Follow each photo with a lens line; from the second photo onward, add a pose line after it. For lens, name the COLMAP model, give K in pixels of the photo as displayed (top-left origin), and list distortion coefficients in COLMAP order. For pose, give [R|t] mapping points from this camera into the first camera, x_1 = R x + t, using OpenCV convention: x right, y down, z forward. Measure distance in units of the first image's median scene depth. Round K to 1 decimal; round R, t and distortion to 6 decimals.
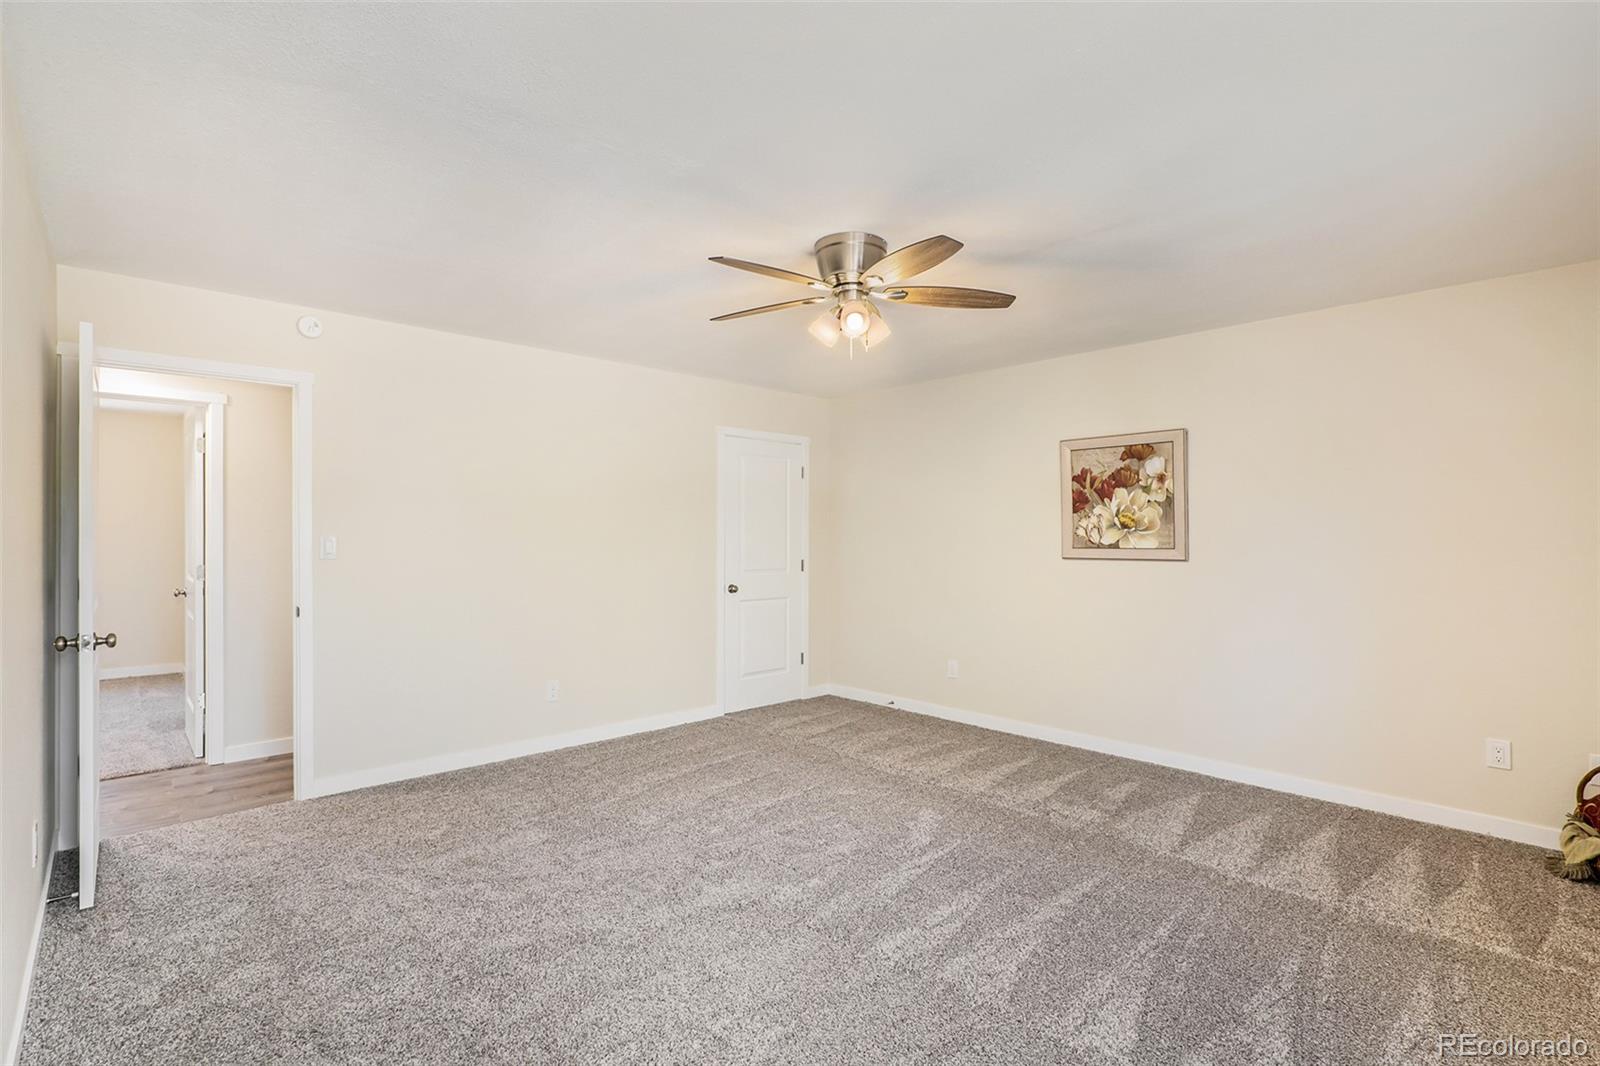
lens RADIAL K [[741.2, 0, 798.6], [0, 741.2, 537.2], [0, 0, 1]] dist [-0.022128, 0.006725]
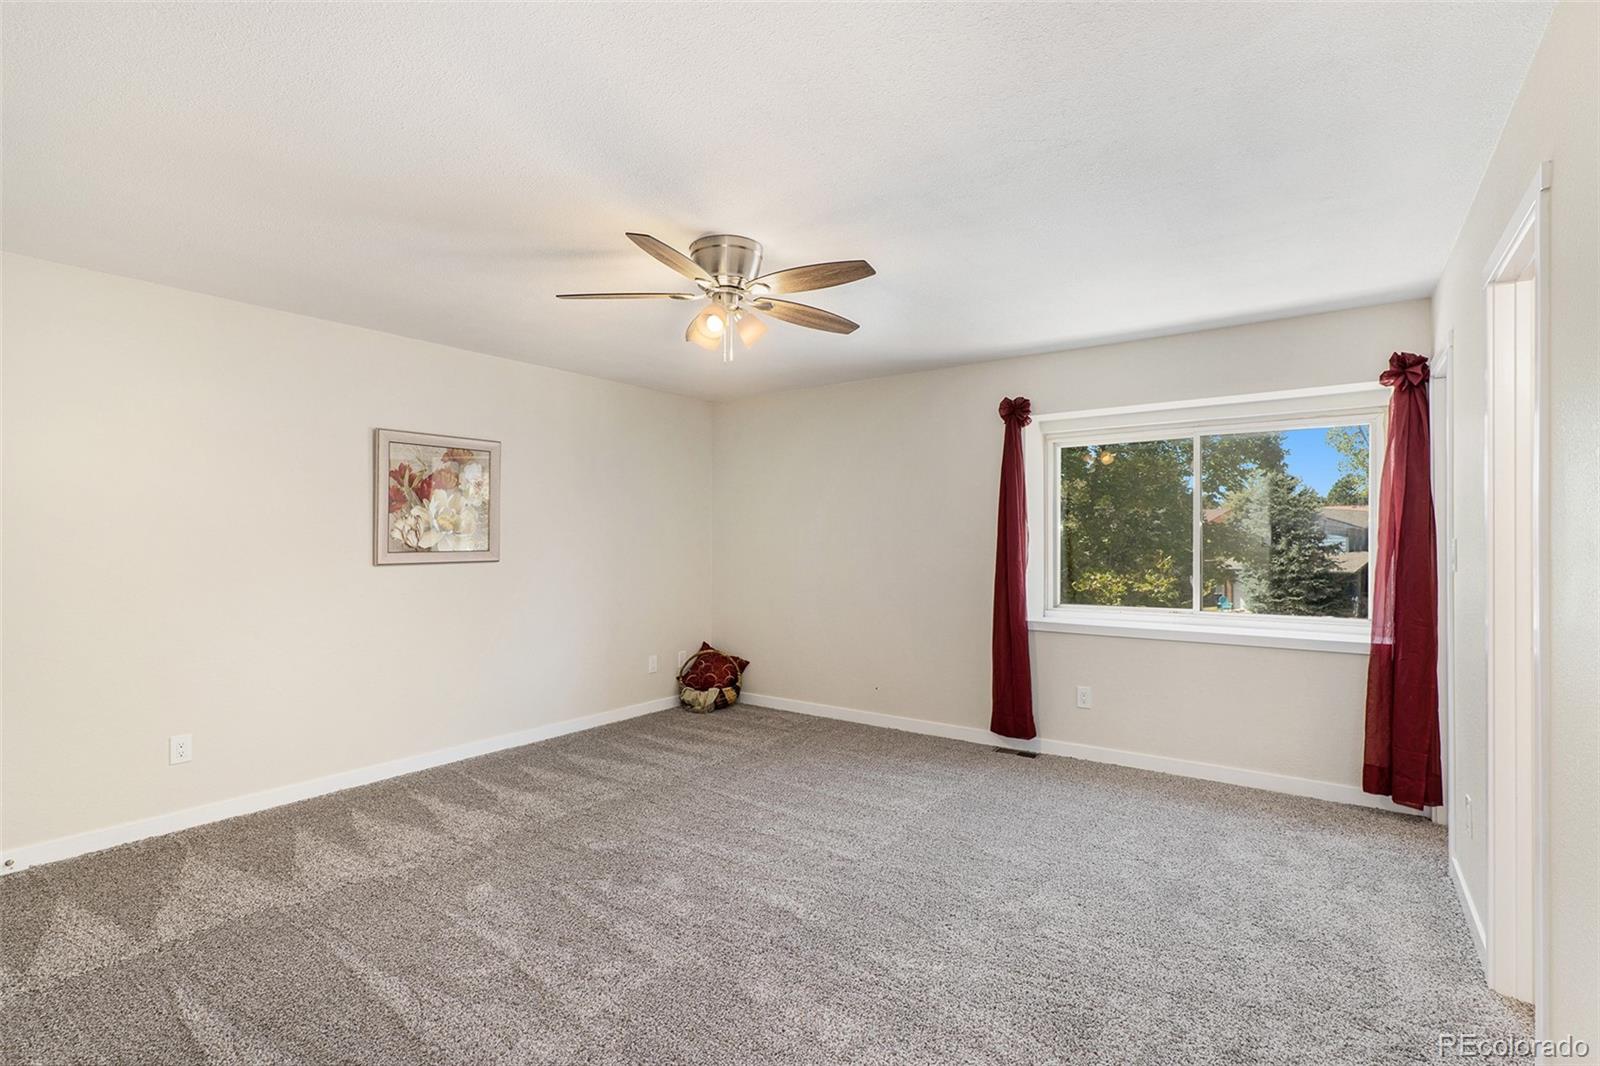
lens RADIAL K [[741.2, 0, 798.6], [0, 741.2, 537.2], [0, 0, 1]] dist [-0.022128, 0.006725]
pose [[-0.177746, 0.005914, 0.984059, -0.600062], [0.005771, 0.999971, -0.004967, 0.003653], [-0.984060, 0.004797, -0.177775, 0.701187]]
